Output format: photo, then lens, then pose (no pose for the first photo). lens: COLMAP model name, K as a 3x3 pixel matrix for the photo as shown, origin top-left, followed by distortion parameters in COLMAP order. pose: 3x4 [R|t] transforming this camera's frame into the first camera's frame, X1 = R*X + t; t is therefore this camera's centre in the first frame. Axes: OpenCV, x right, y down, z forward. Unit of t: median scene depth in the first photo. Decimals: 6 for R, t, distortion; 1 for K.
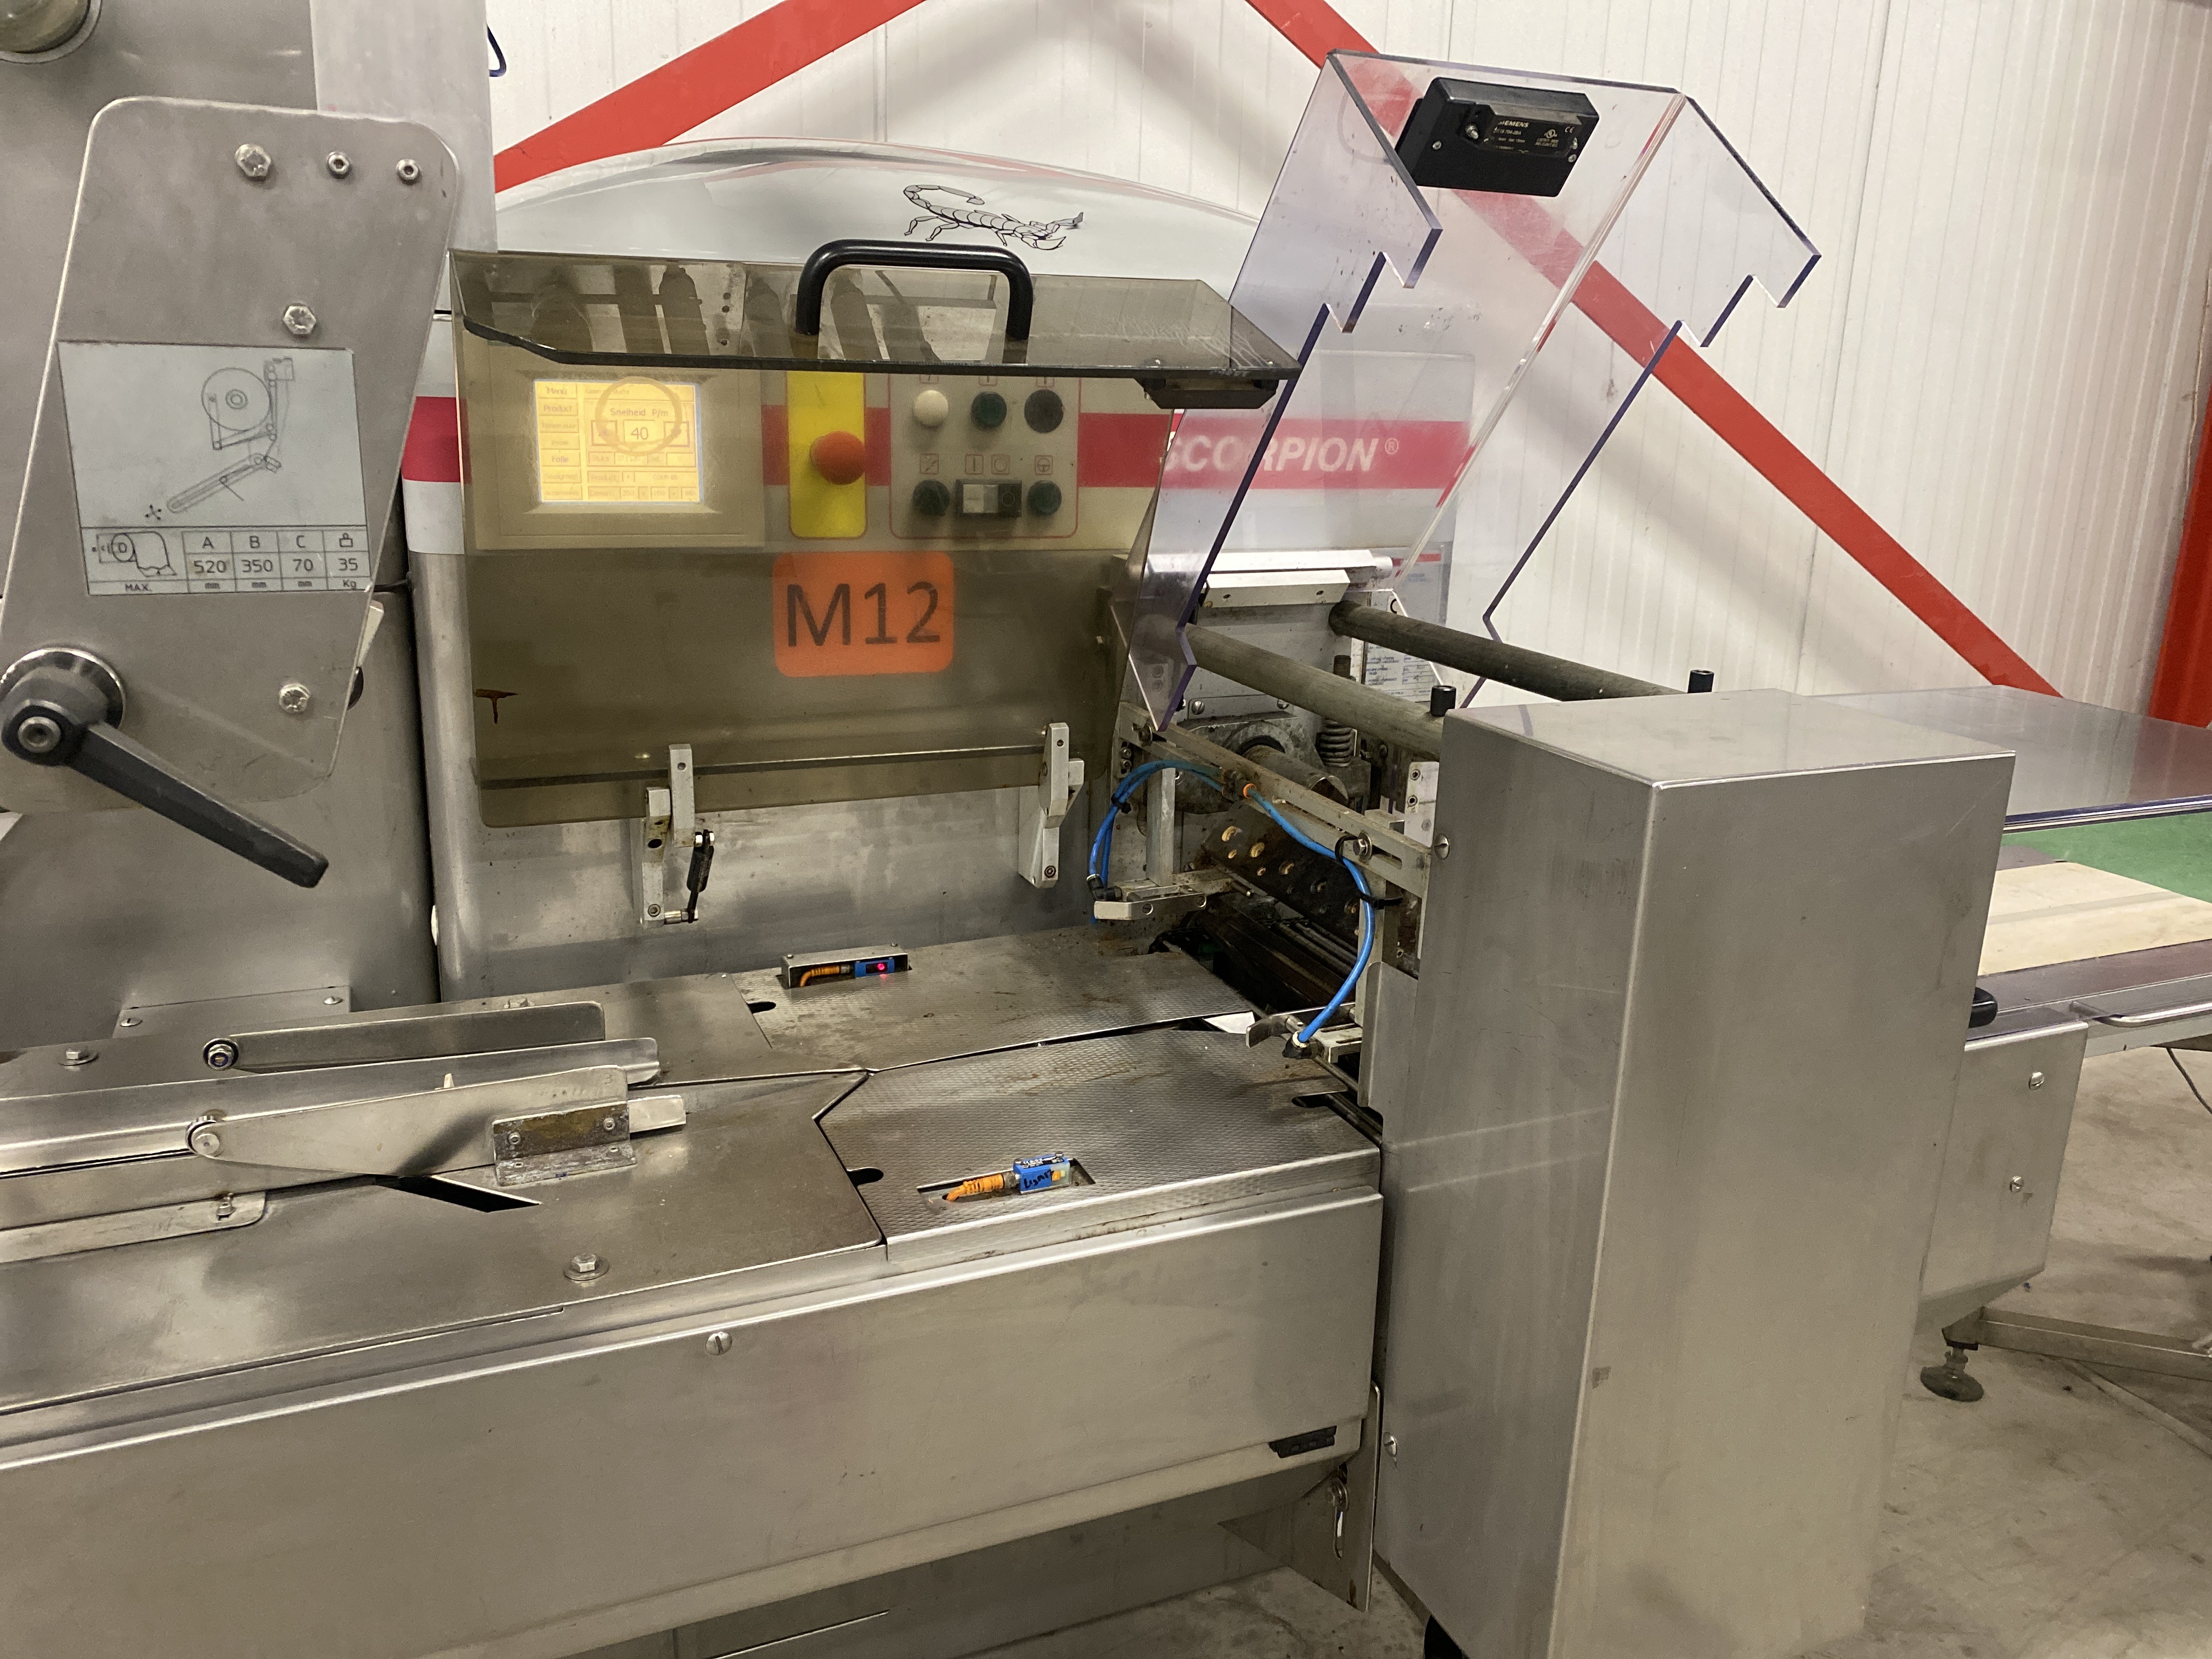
lens RADIAL K [[1702.6, 0, 1129.8], [0, 1702.6, 820.9], [0, 0, 1]] dist [0.063919, -0.108626]
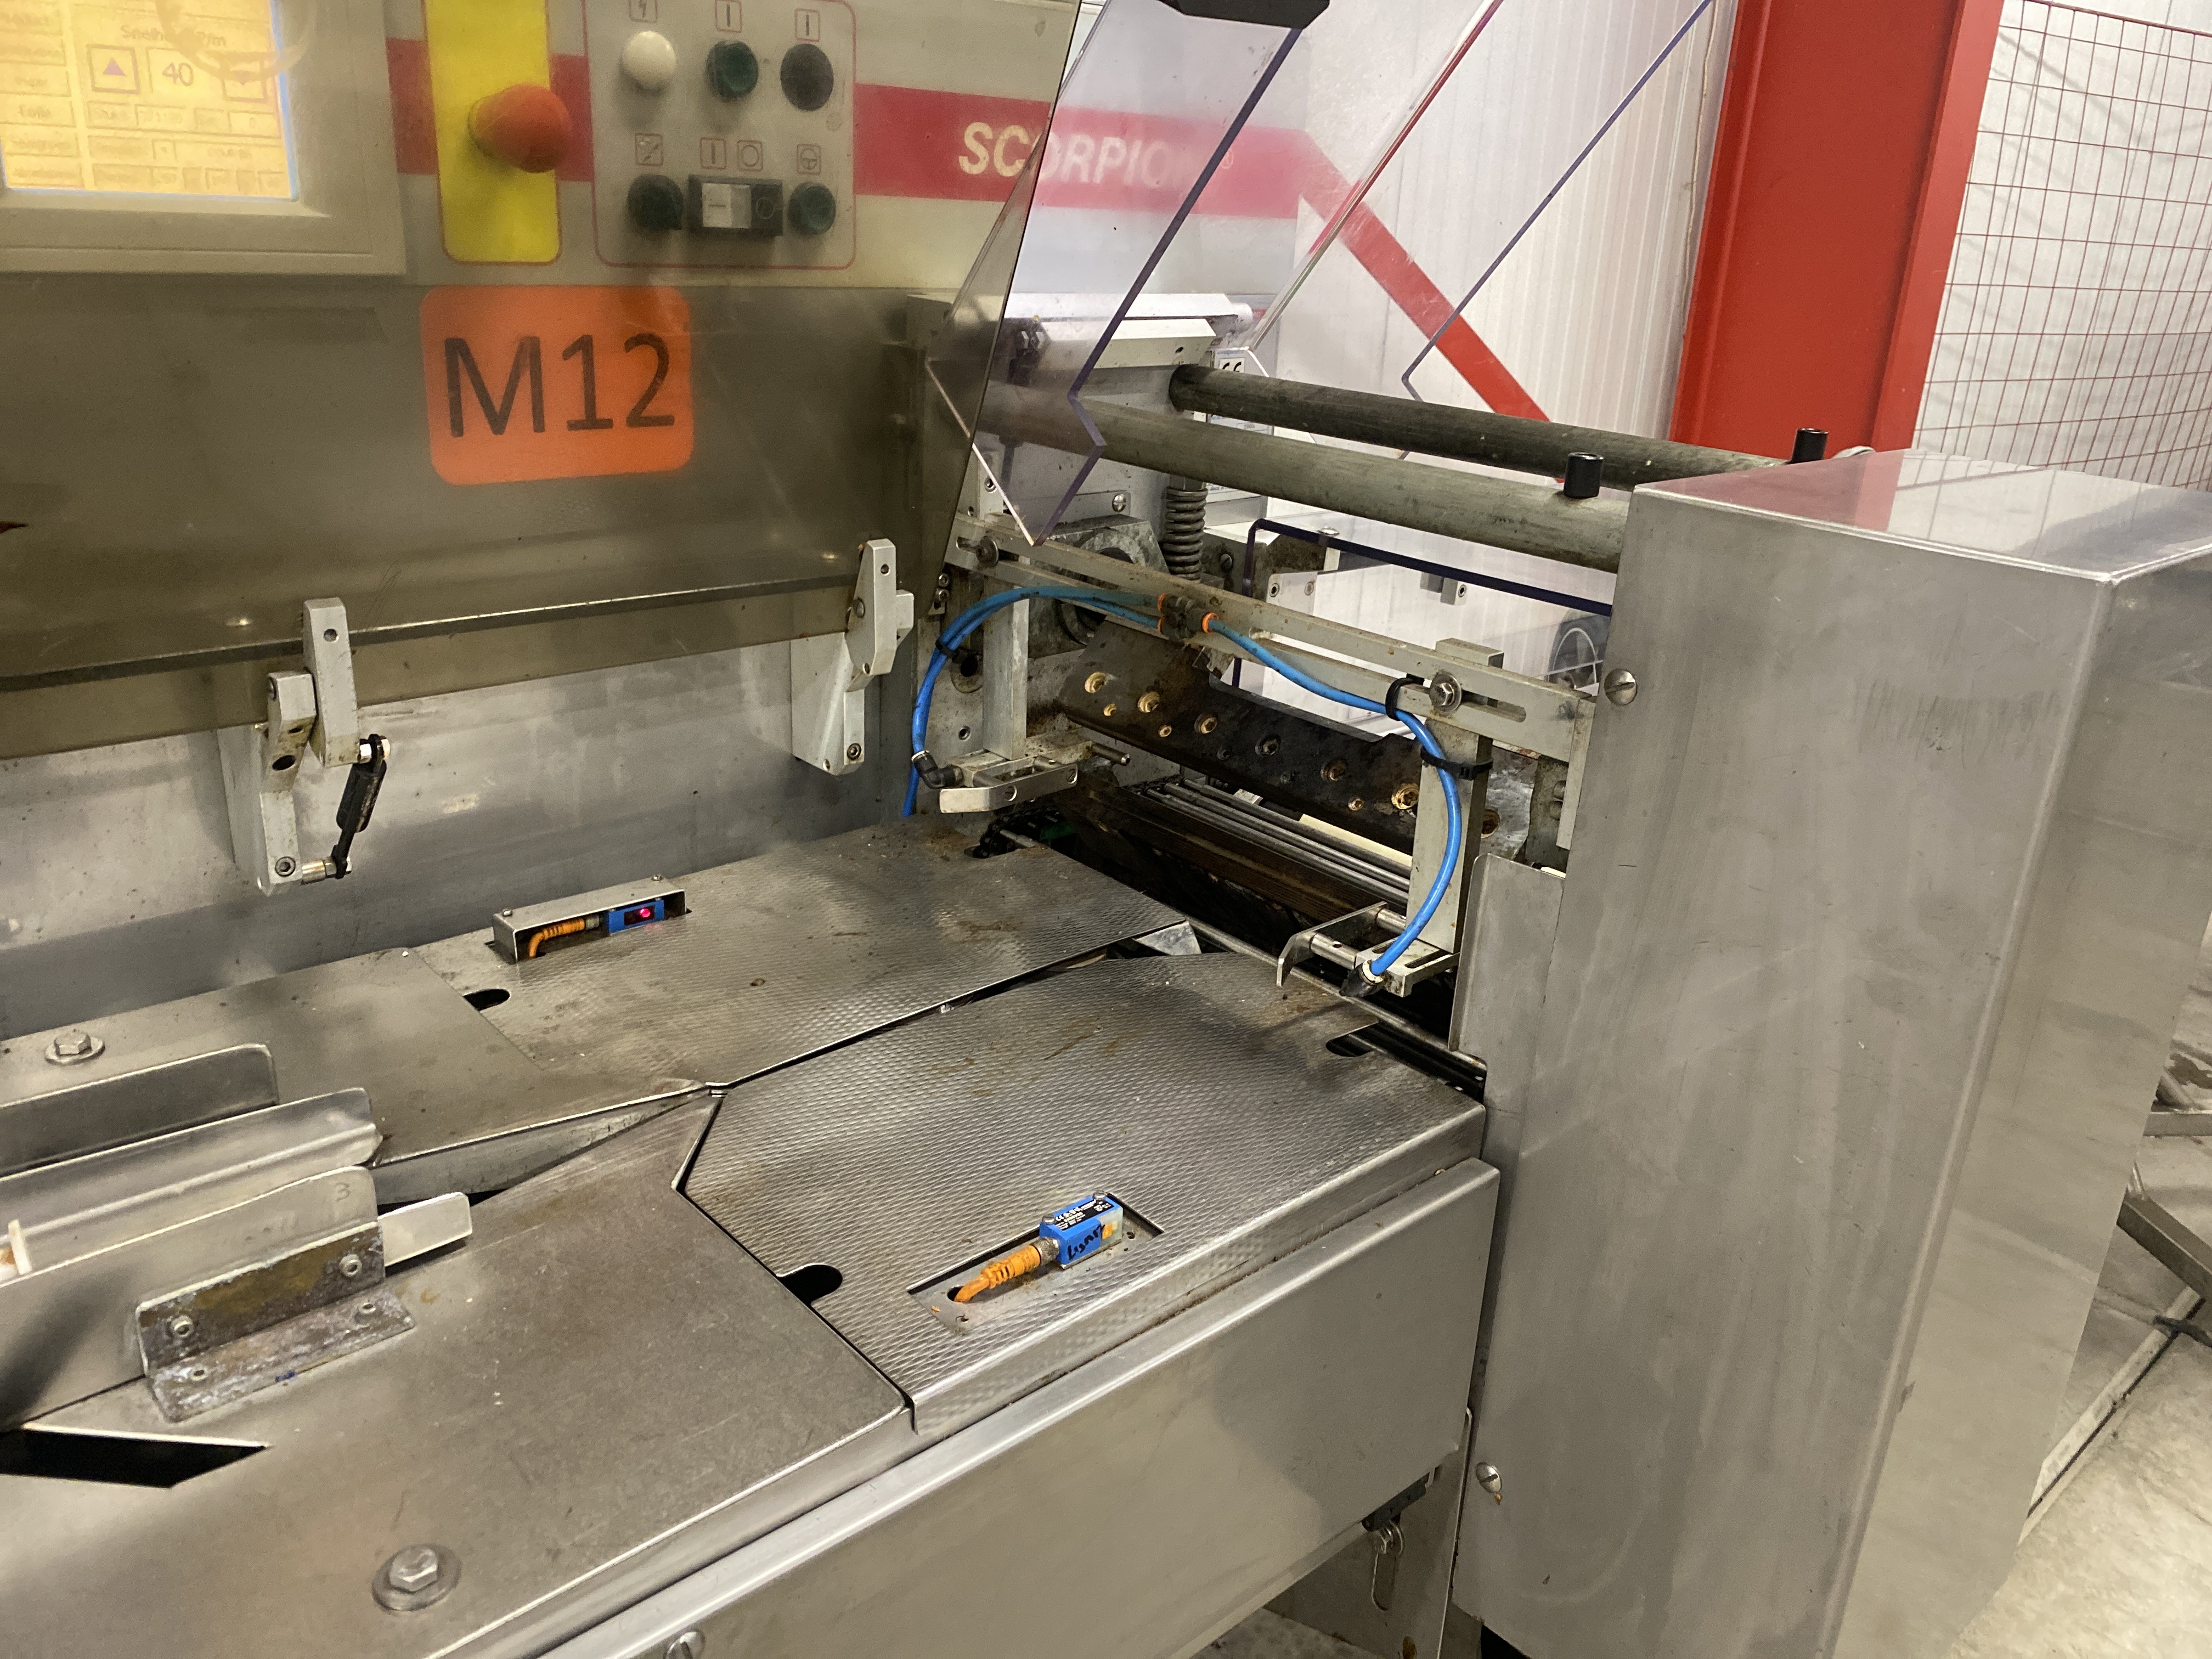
lens RADIAL K [[1717.9, 0, 1111.2], [0, 1717.9, 819.4], [0, 0, 1]] dist [0.021139, -0.018527]
pose [[0.951374, -0.091371, 0.294174, -0.170576], [0.060948, 0.991950, 0.110994, -0.016737], [-0.301948, -0.087668, 0.949285, 0.300794]]
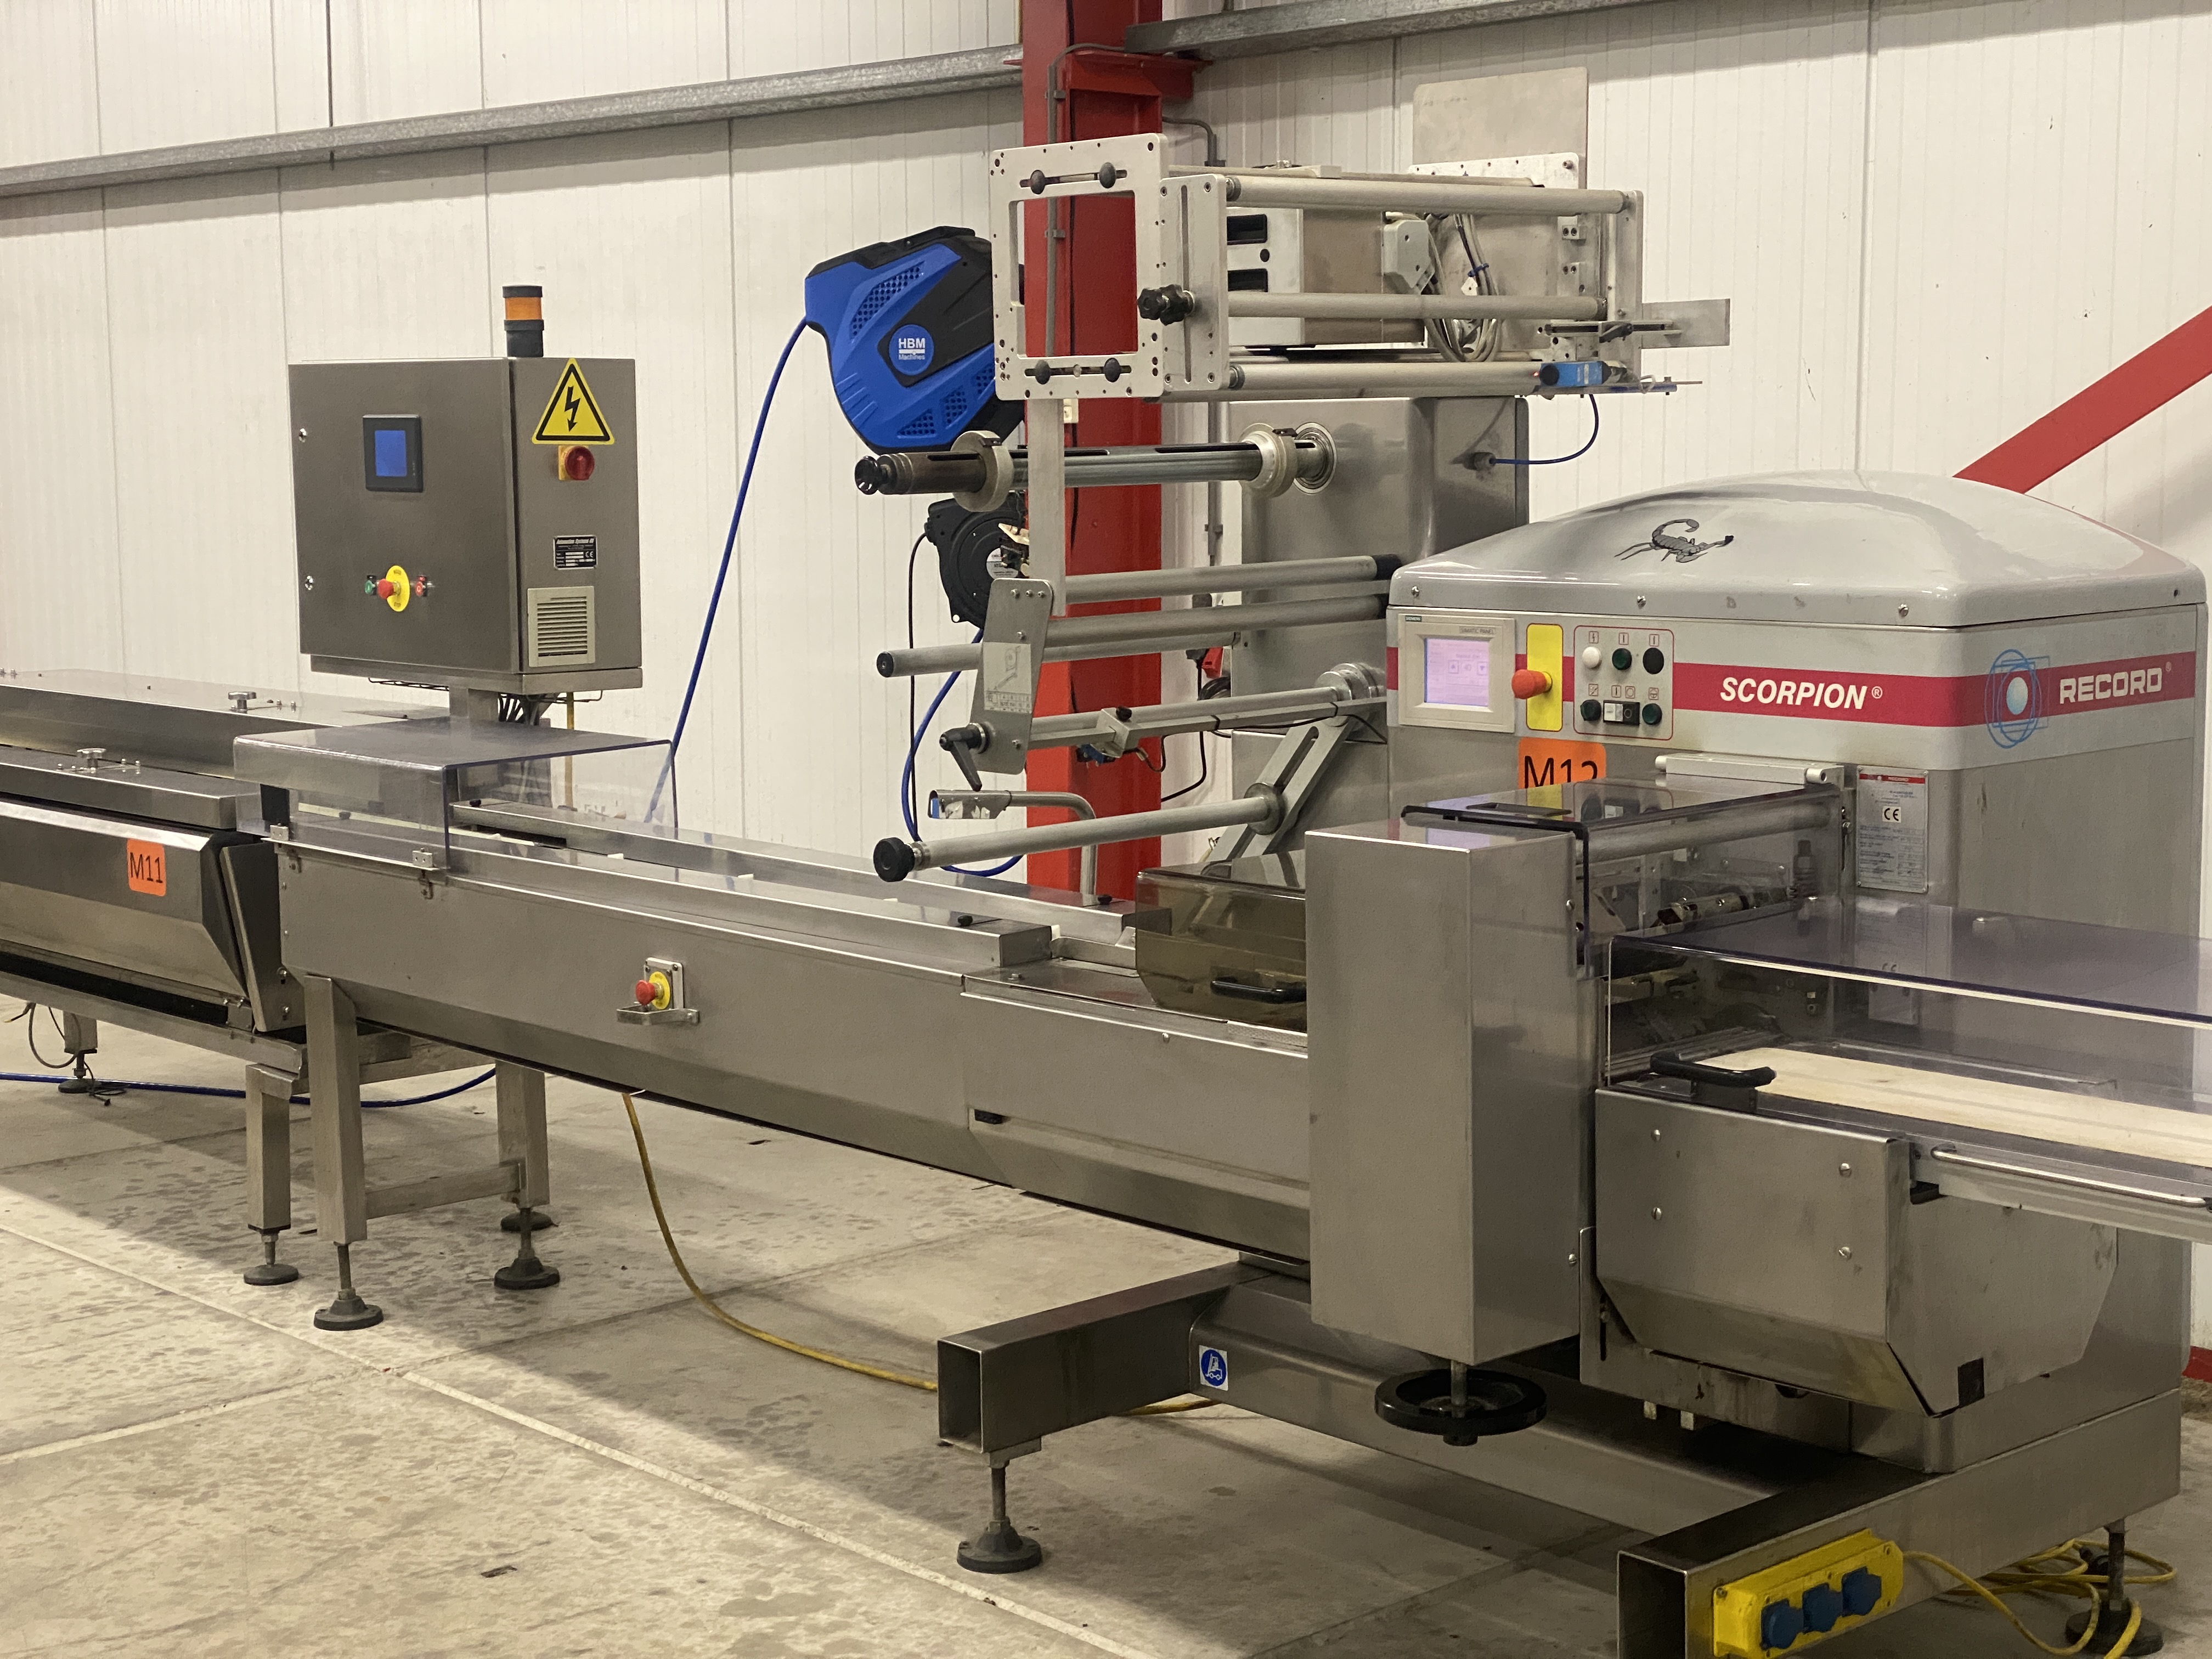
lens RADIAL K [[3267.0, 0, 1111.7], [0, 3267.0, 812.6], [0, 0, 1]] dist [0.145427, -0.141333]
pose [[0.313130, 0.075018, -0.946743, 2.783016], [-0.222999, 0.974812, 0.003487, -0.002687], [0.923158, 0.210031, 0.321972, -0.422582]]
